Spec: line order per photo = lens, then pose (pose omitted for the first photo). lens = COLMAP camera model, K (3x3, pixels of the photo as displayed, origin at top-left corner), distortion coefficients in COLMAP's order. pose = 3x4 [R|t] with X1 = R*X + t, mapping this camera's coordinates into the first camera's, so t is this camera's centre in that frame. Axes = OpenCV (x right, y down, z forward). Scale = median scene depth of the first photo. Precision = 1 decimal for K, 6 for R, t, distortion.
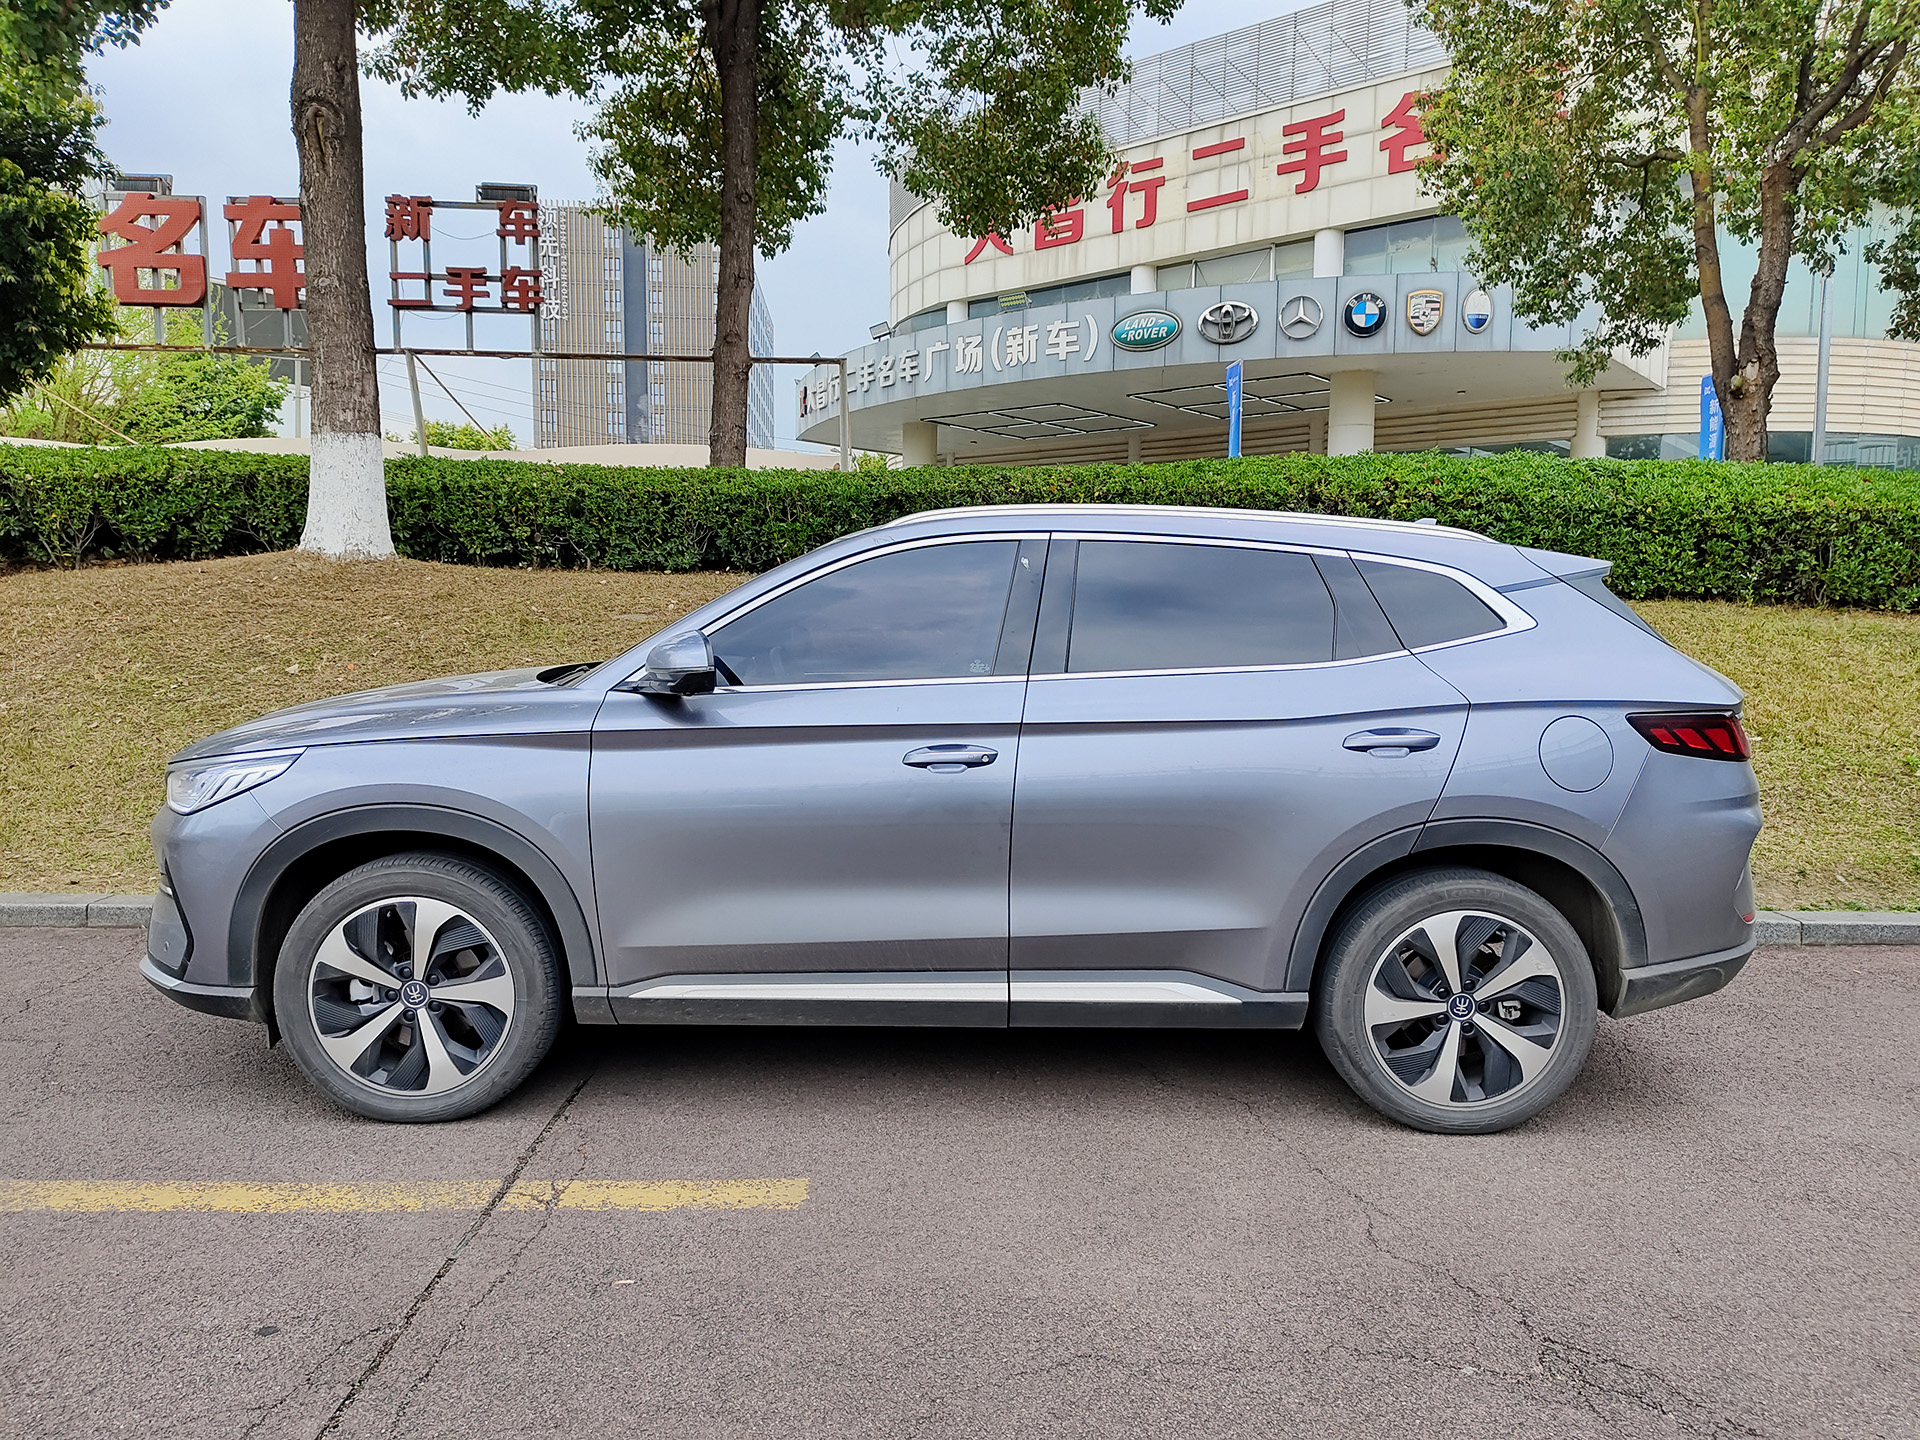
lens RADIAL K [[1306.4, 0, 968.0], [0, 1306.4, 710.0], [0, 0, 1]] dist [0.013906, -0.020109]
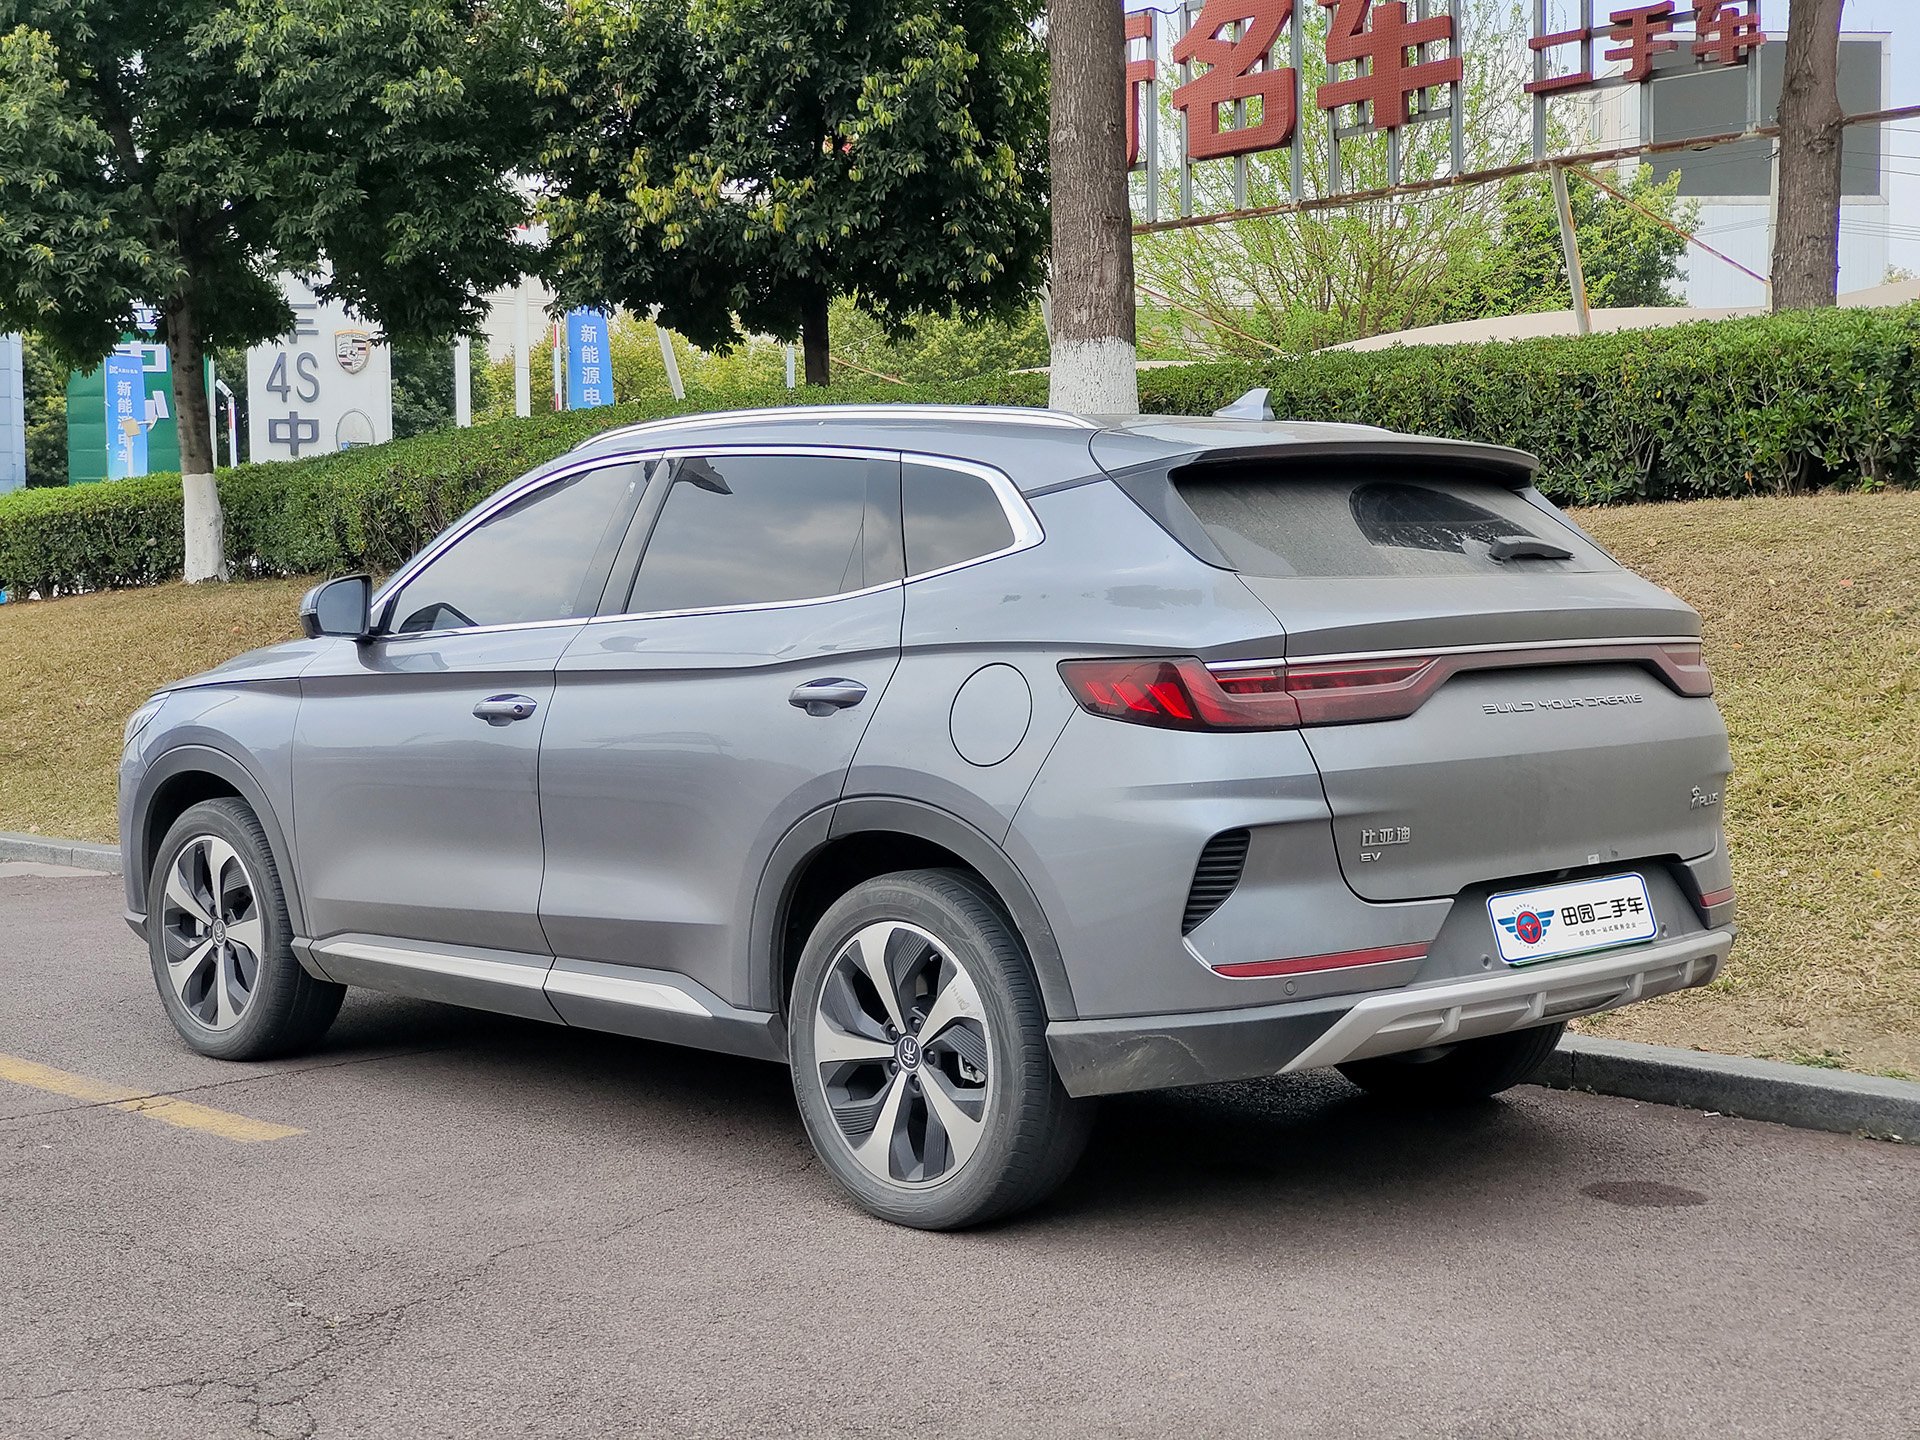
lens RADIAL K [[2571.8, 0, 1051.8], [0, 2571.8, 714.9], [0, 0, 1]] dist [0.138926, -0.398458]
pose [[0.689899, 0.008079, -0.723861, 0.546249], [-0.030216, 0.999388, -0.017645, 0.020837], [0.723275, 0.034045, 0.689720, 0.013423]]
